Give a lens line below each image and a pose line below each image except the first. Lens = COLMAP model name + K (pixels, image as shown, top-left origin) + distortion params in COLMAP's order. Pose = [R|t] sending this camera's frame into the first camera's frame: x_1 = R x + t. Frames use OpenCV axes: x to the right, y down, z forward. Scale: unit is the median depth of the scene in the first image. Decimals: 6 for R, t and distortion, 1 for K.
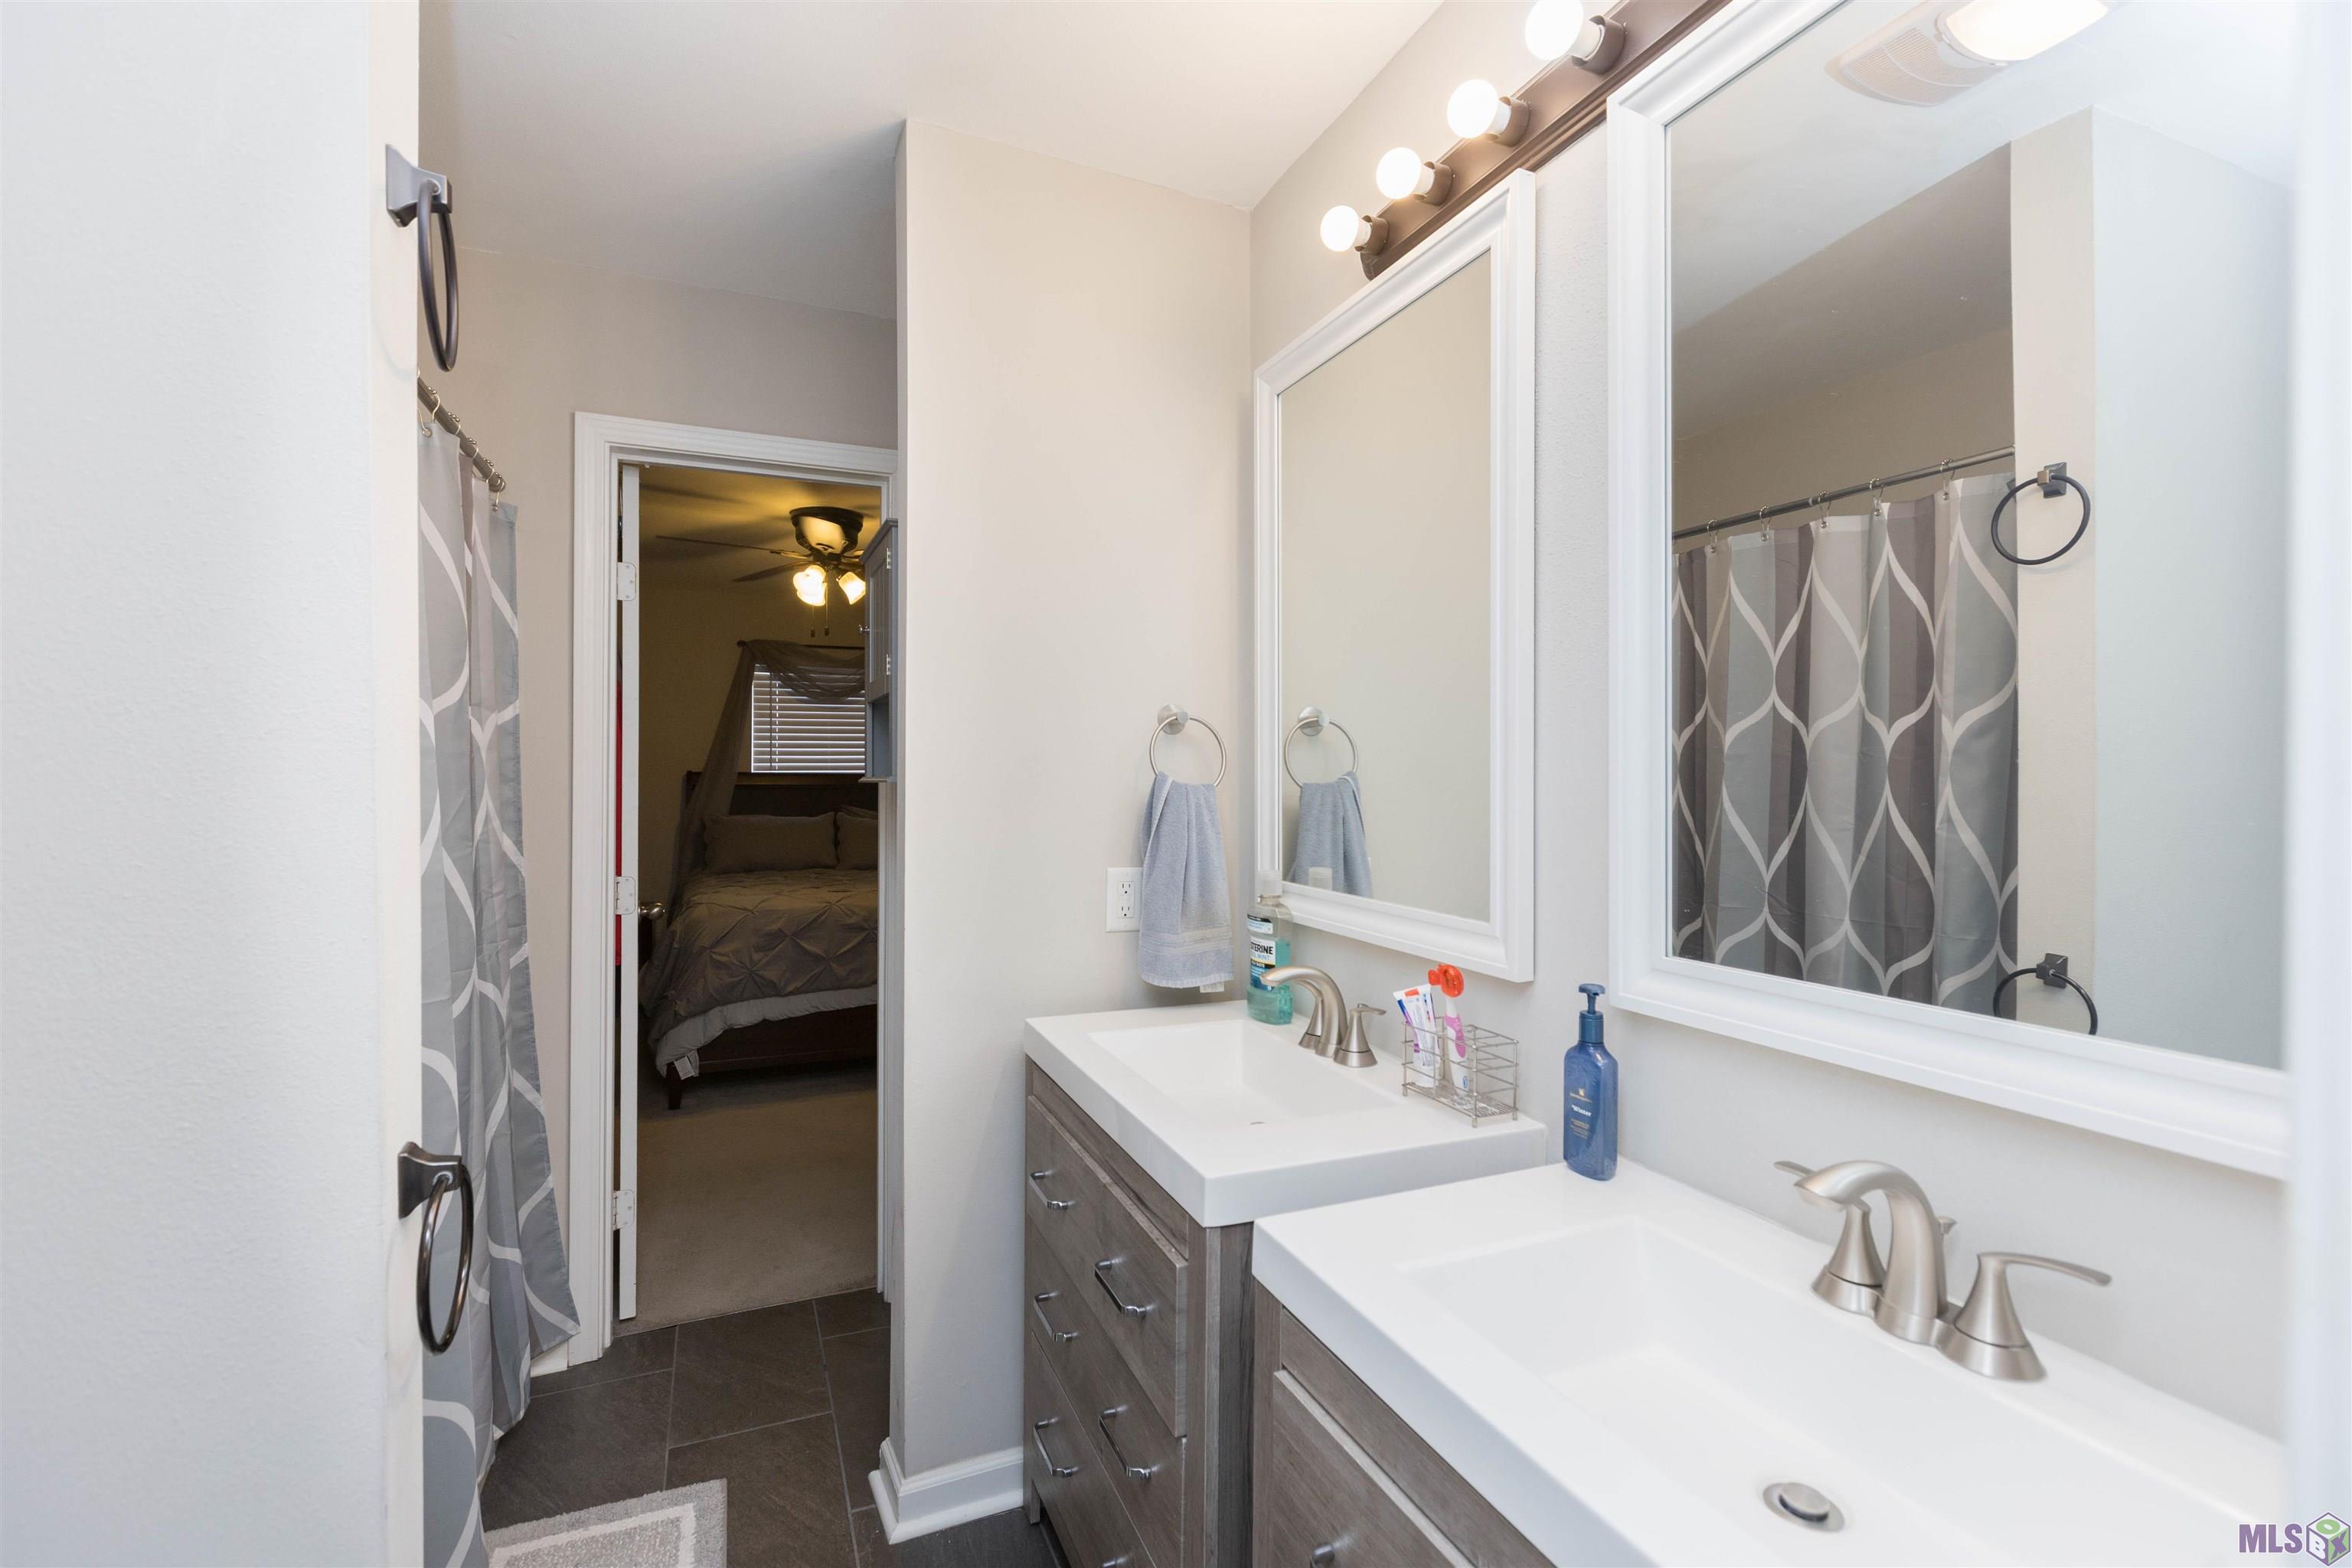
lens RADIAL K [[1059.8, 0, 1176.2], [0, 1059.8, 782.3], [0, 0, 1]] dist [0.000733, -0.001763]
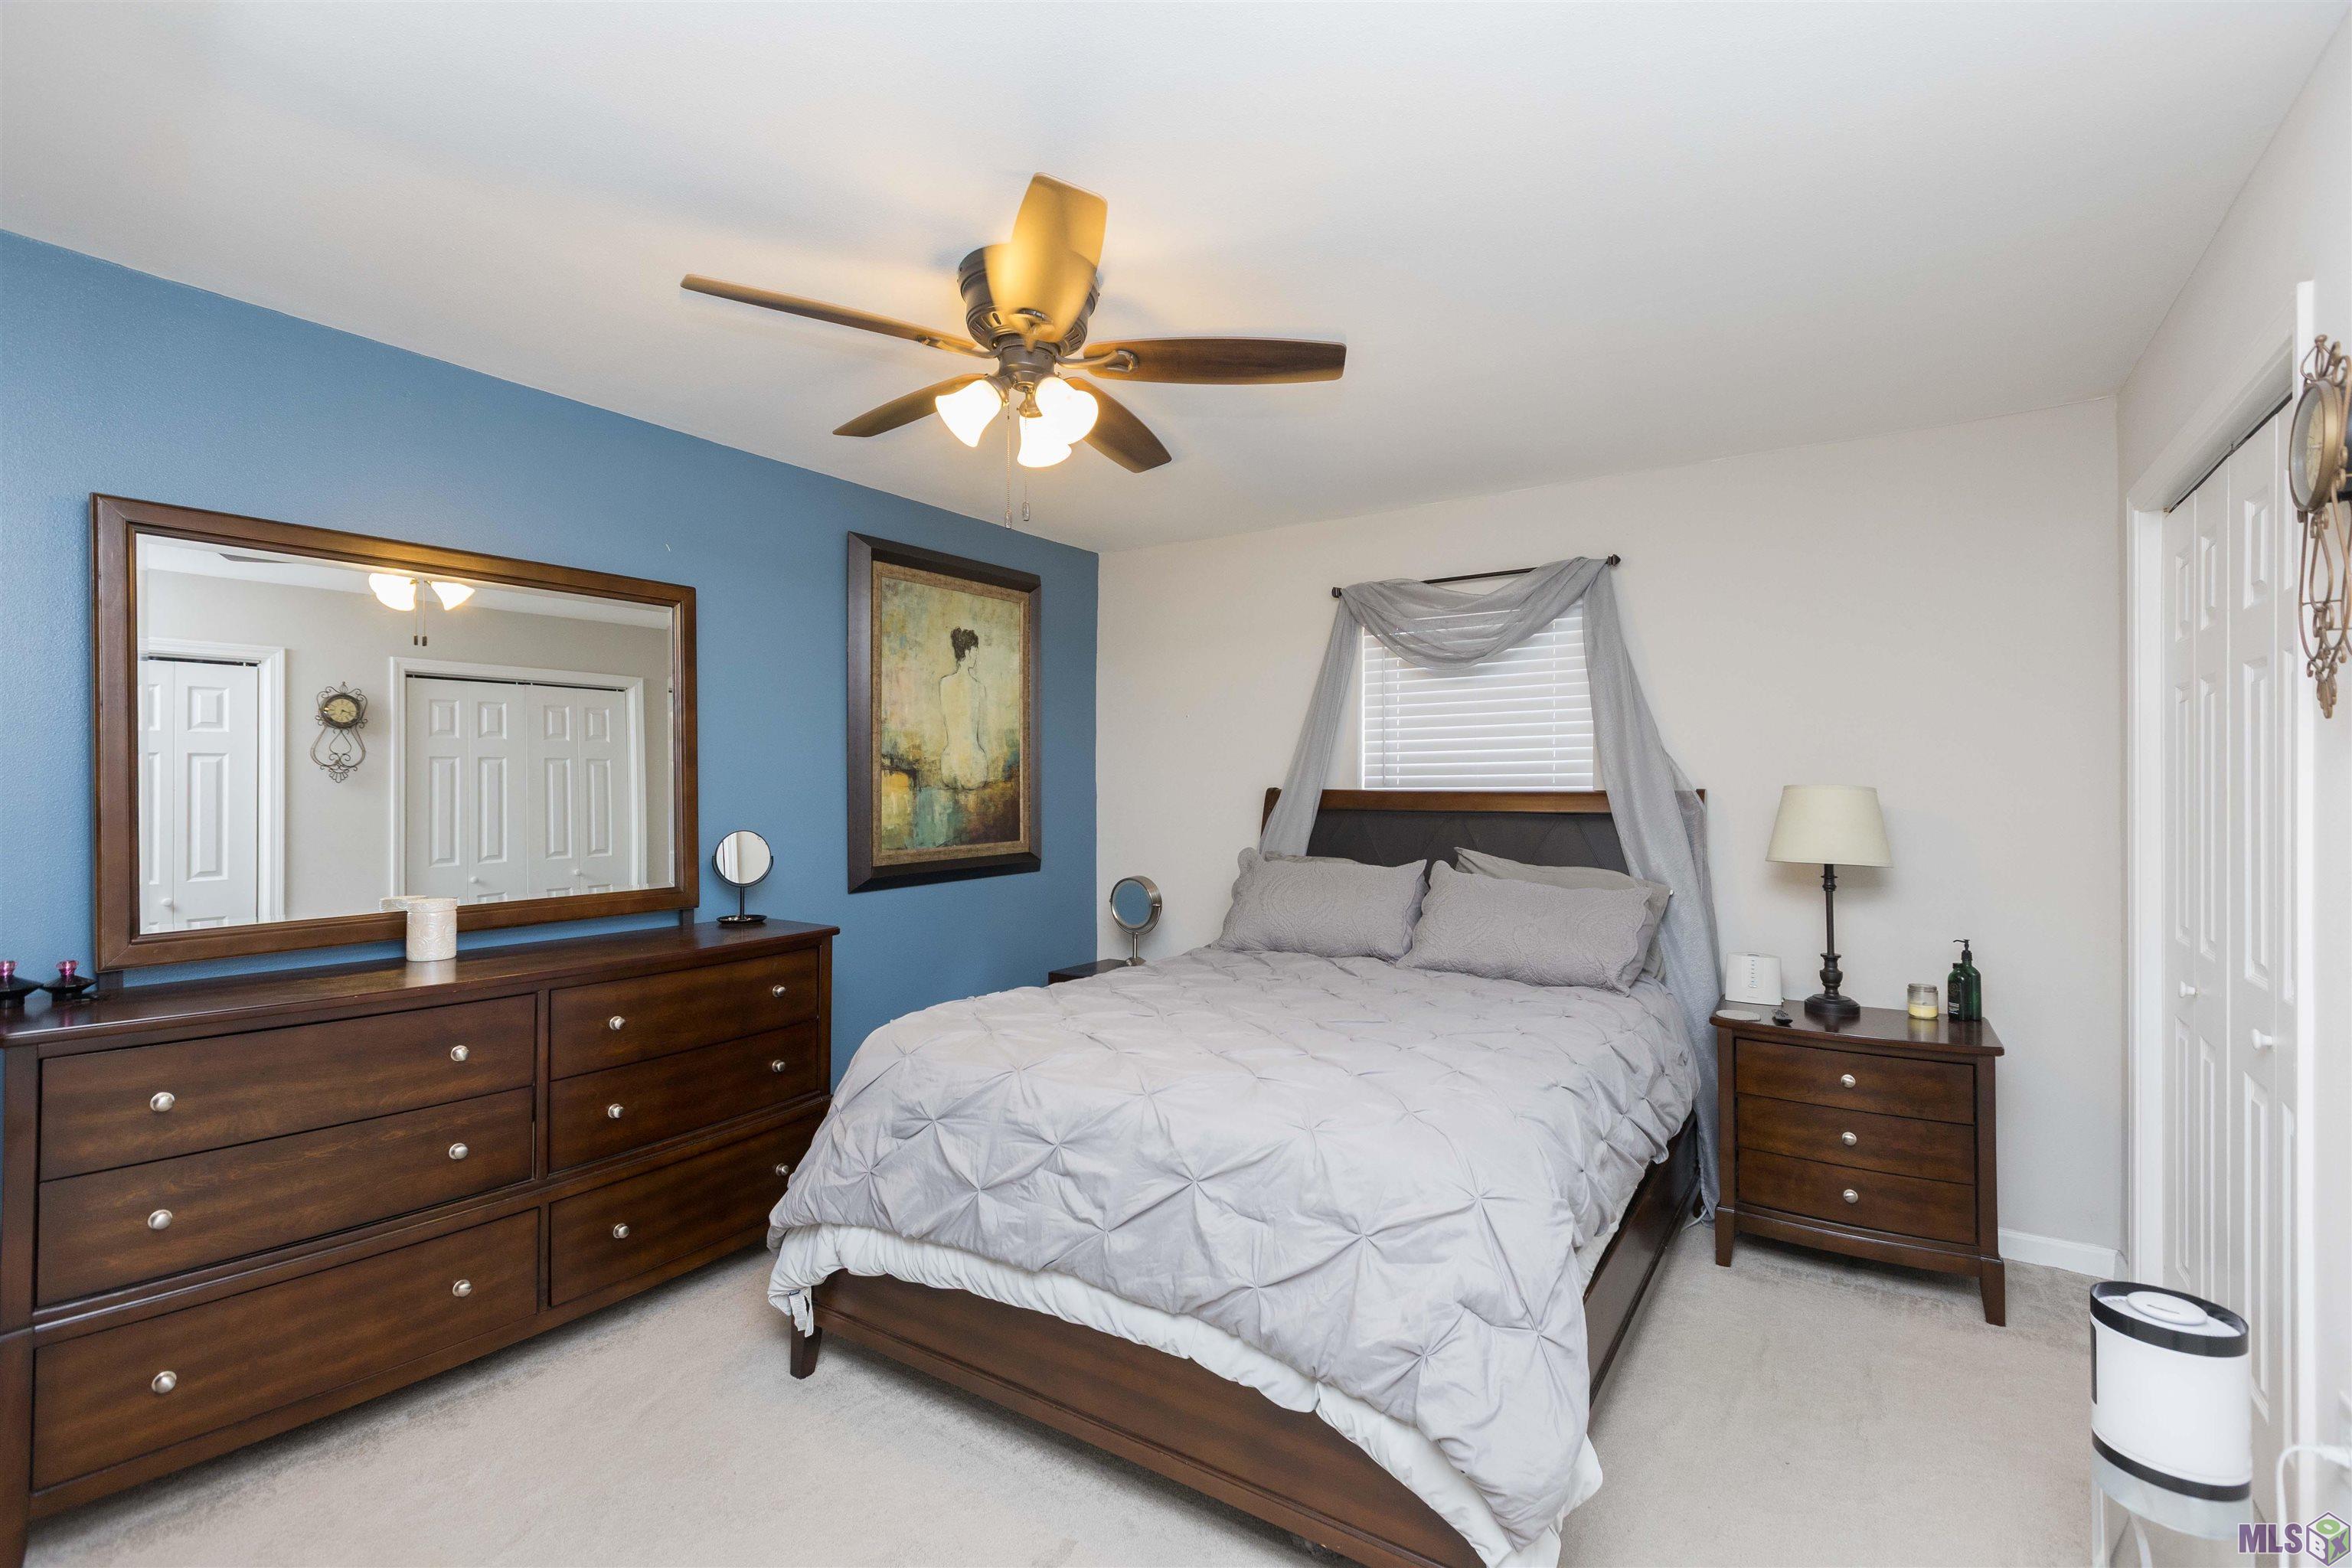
lens RADIAL K [[1059.8, 0, 1181.0], [0, 1059.8, 783.6], [0, 0, 1]] dist [0.000733, -0.001763]
pose [[0.555667, -0.000440, -0.831405, 0.121551], [-0.005441, 0.999977, -0.004166, -0.014709], [0.831387, 0.006839, 0.555652, 0.814824]]
